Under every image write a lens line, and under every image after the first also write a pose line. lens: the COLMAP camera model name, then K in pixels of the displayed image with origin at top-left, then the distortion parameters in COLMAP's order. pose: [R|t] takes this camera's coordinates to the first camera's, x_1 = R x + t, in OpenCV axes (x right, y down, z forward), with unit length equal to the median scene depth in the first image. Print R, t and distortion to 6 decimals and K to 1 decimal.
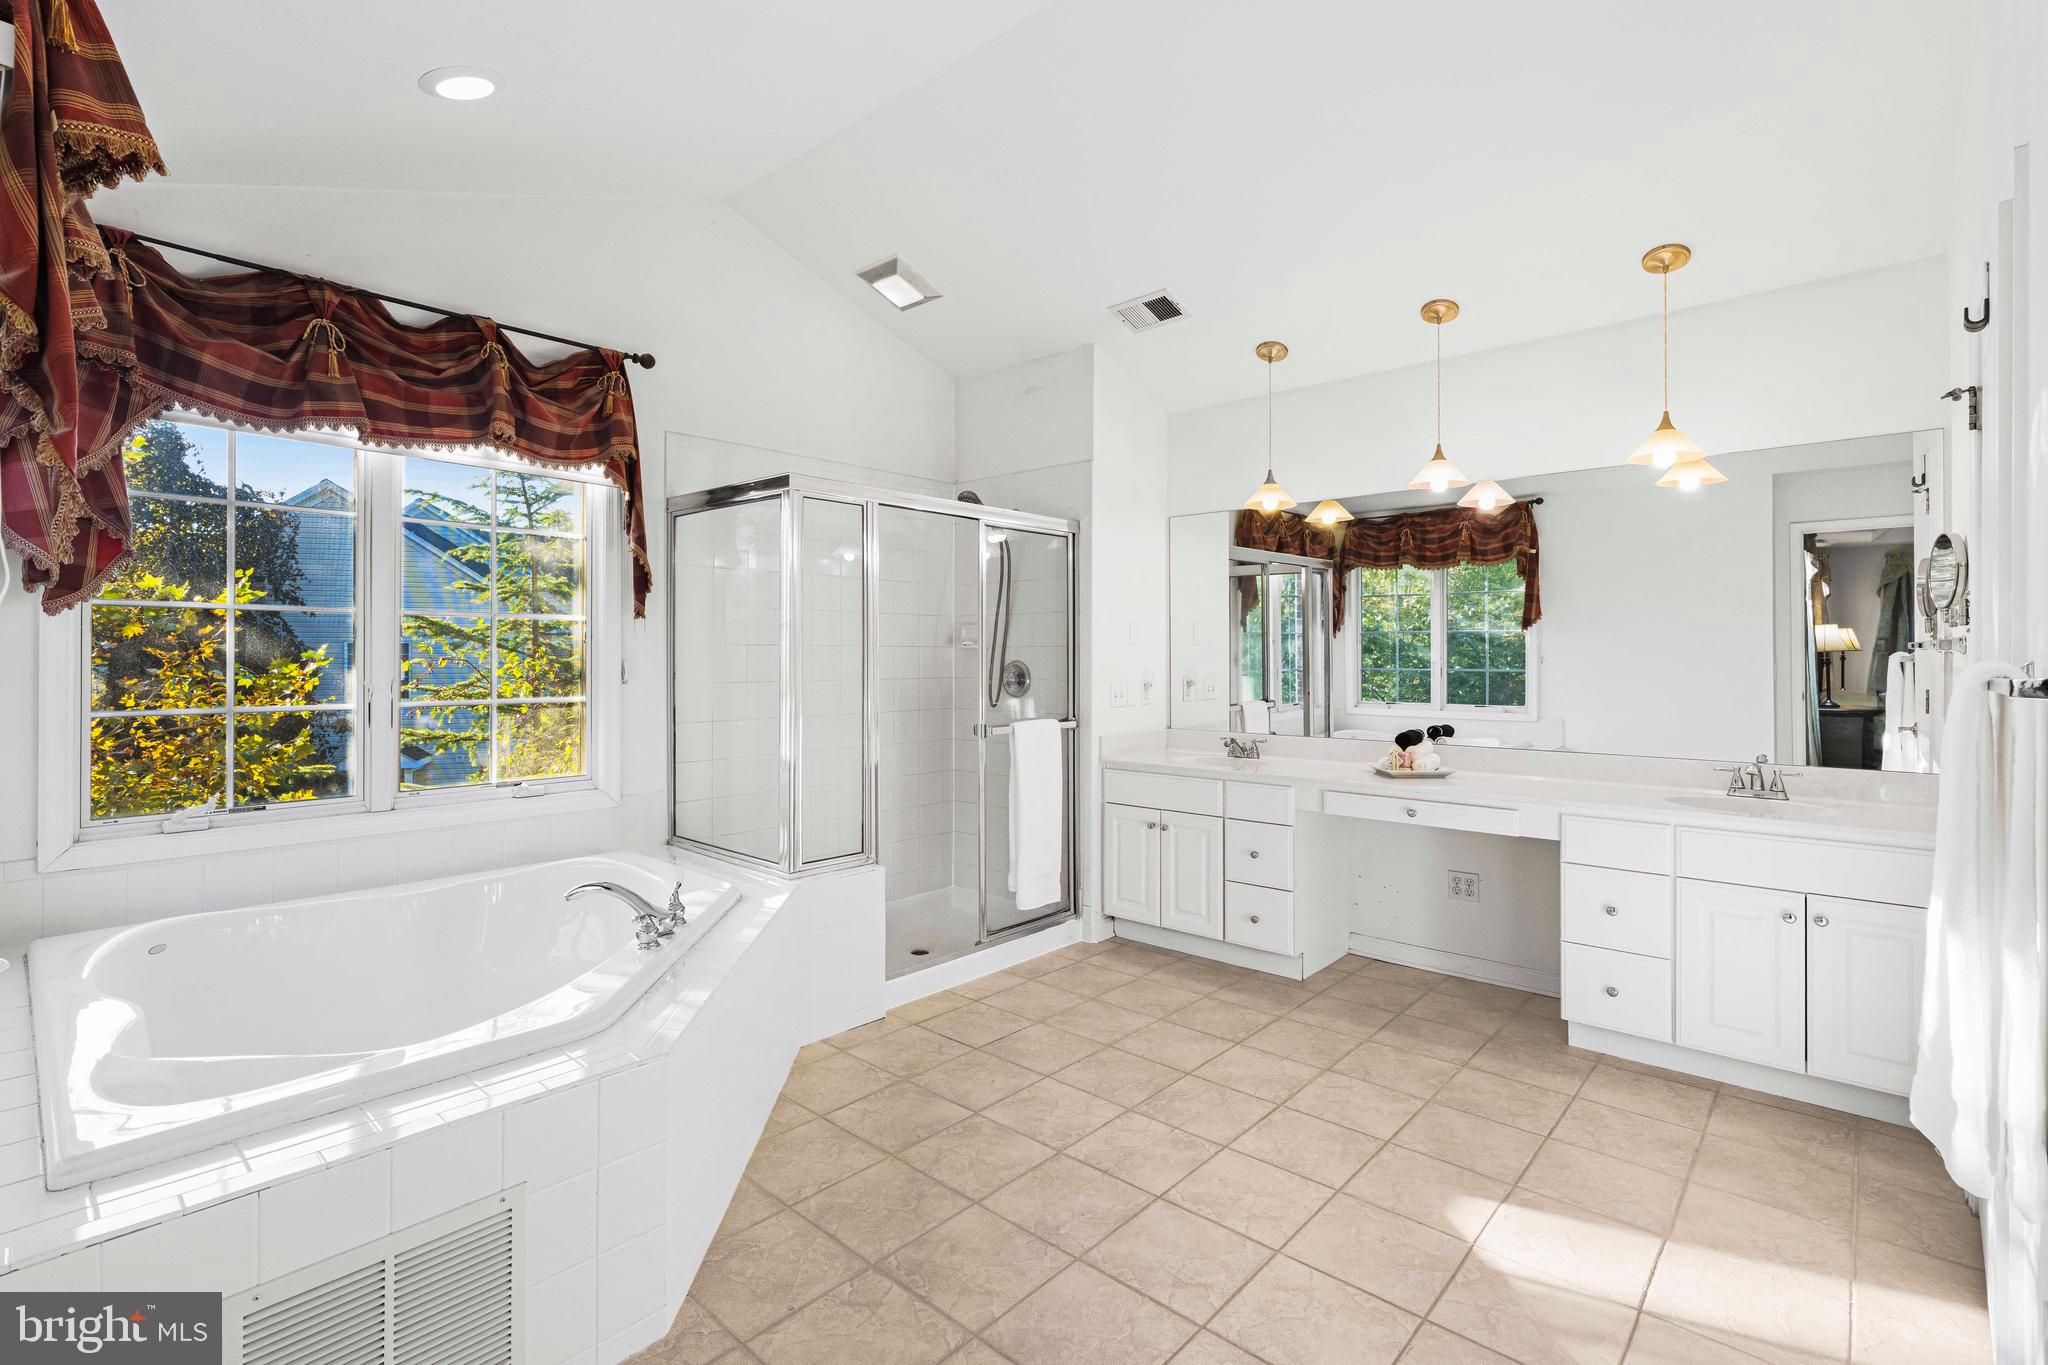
lens RADIAL K [[923.5, 0, 1033.6], [0, 923.5, 666.1], [0, 0, 1]] dist [-0.002384, 0.001295]
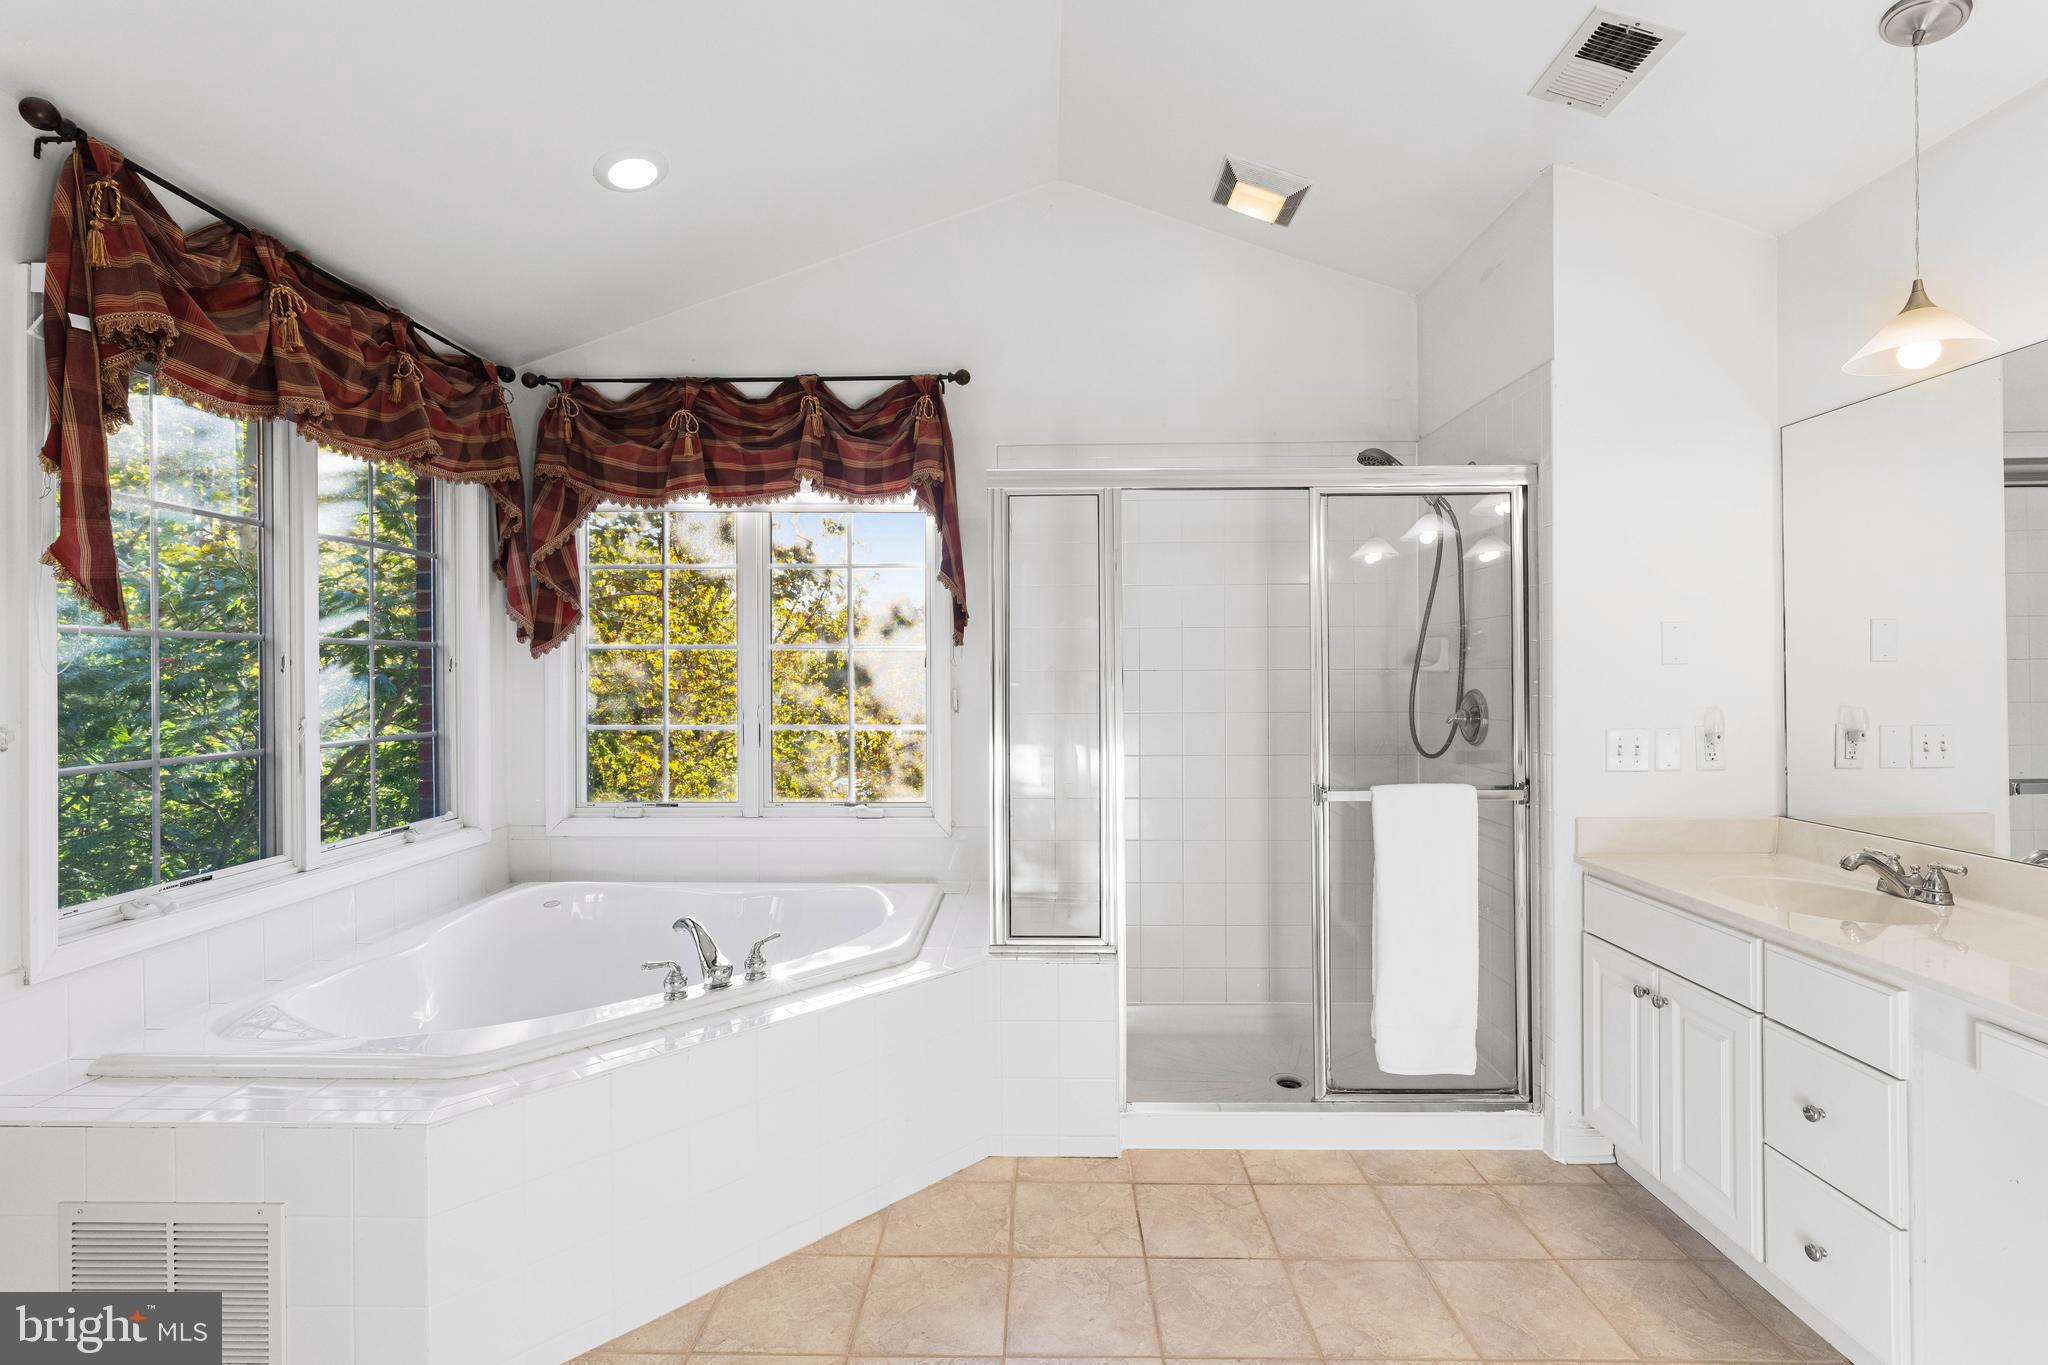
lens RADIAL K [[923.5, 0, 1025.3], [0, 923.5, 680.5], [0, 0, 1]] dist [-0.002384, 0.001295]
pose [[0.660878, 0.002268, -0.750490, 0.382221], [-0.002266, 0.999997, 0.001026, -0.017724], [0.750490, 0.001023, 0.660881, 0.457965]]
